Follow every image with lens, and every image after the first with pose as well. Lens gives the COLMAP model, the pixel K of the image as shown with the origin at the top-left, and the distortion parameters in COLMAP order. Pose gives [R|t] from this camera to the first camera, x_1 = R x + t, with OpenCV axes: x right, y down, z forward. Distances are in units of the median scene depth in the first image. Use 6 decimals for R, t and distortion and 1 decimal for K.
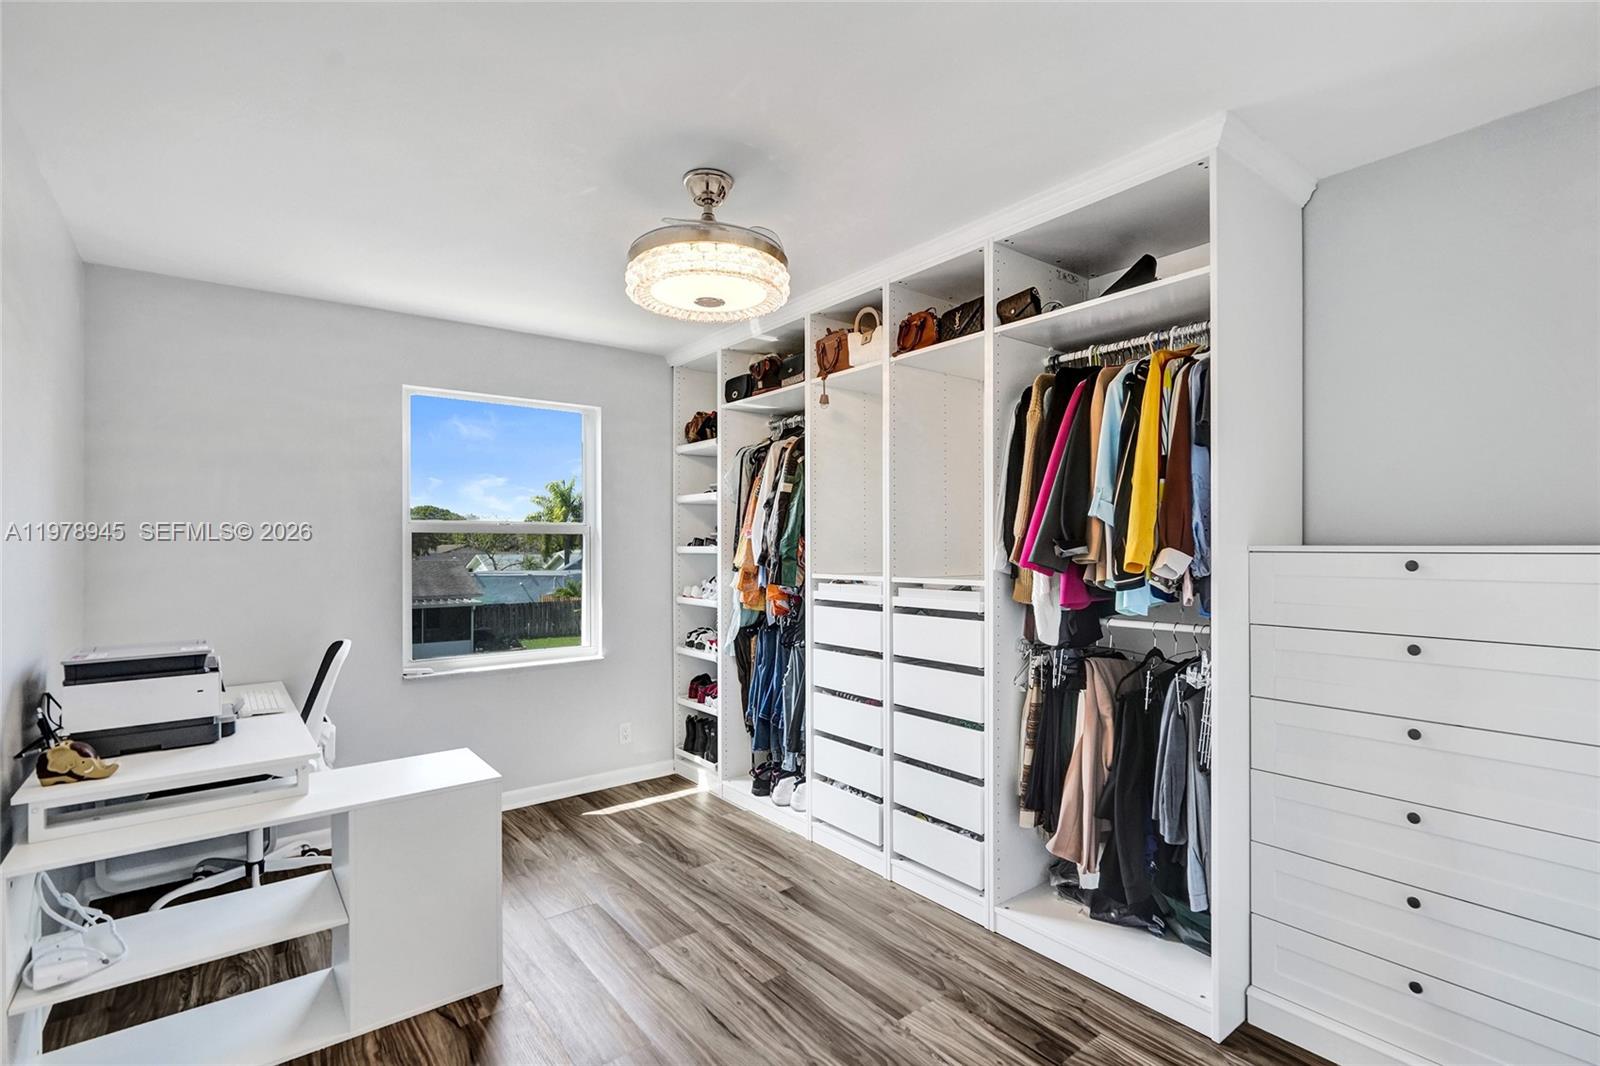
lens RADIAL K [[763.4, 0, 803.3], [0, 763.4, 539.4], [0, 0, 1]] dist [-0.065997, 0.027445]
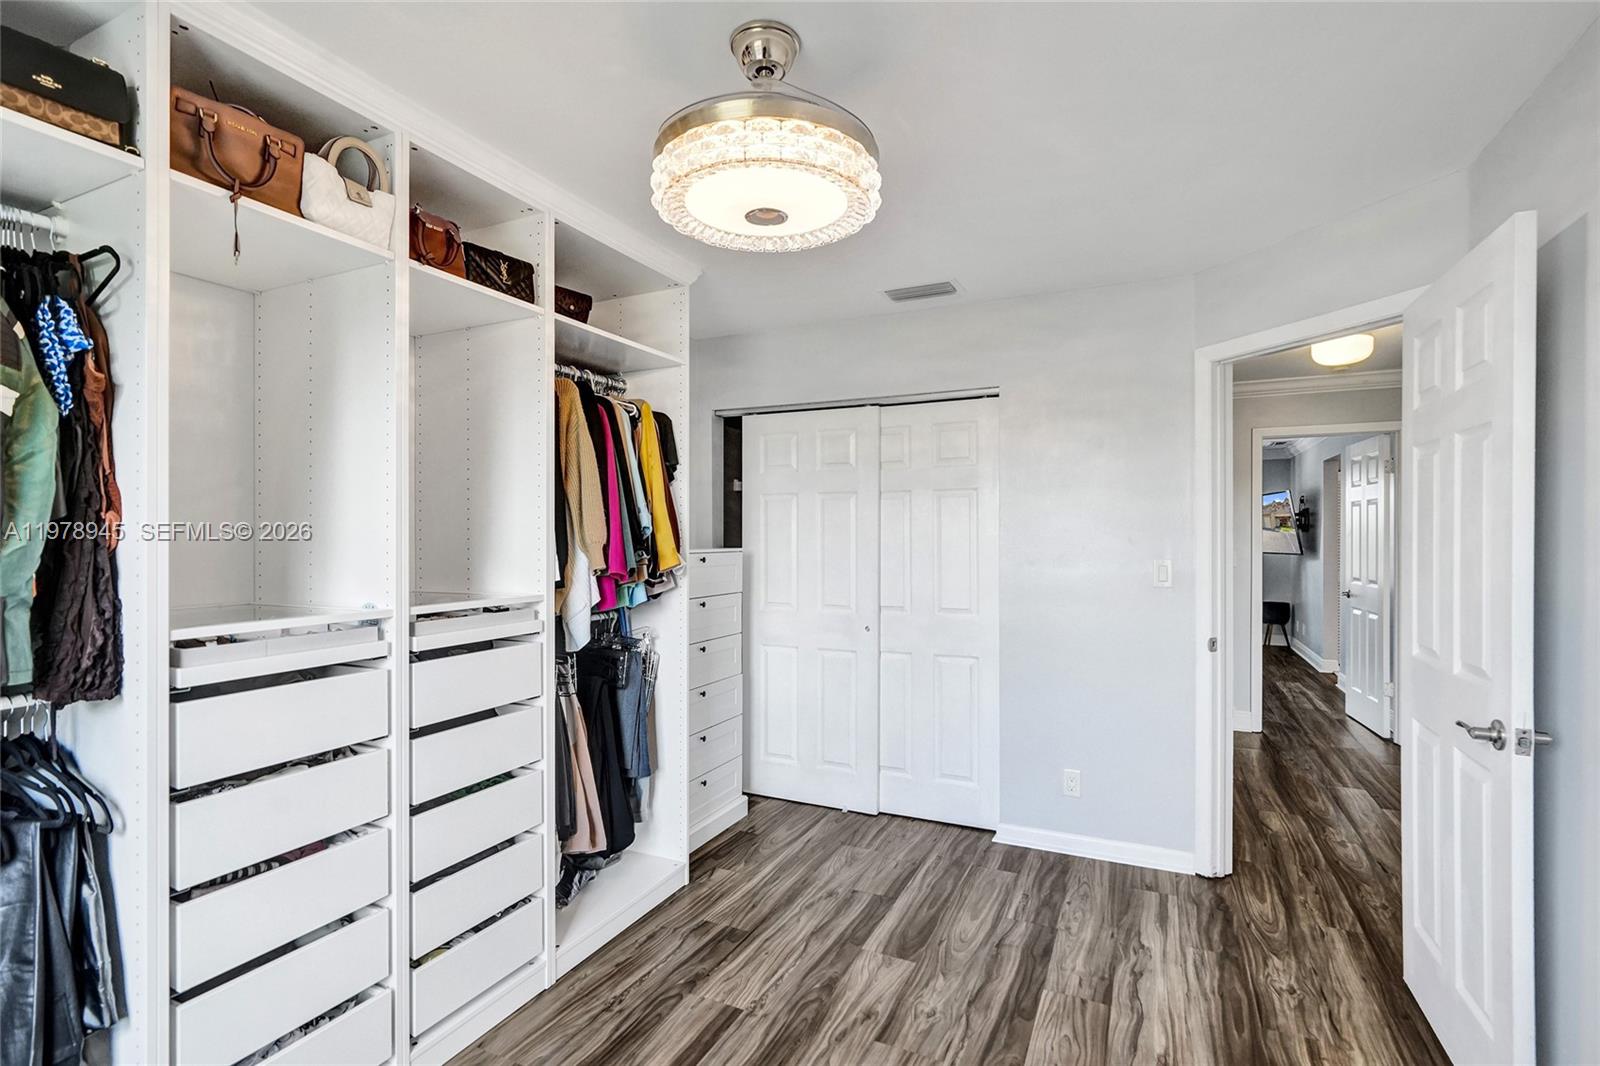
lens RADIAL K [[763.4, 0, 803.3], [0, 763.4, 539.4], [0, 0, 1]] dist [-0.065997, 0.027445]
pose [[-0.486050, 0.002906, 0.873926, -0.720843], [-0.001003, 0.999992, -0.003883, -0.006257], [-0.873930, -0.002764, -0.486044, 1.254671]]
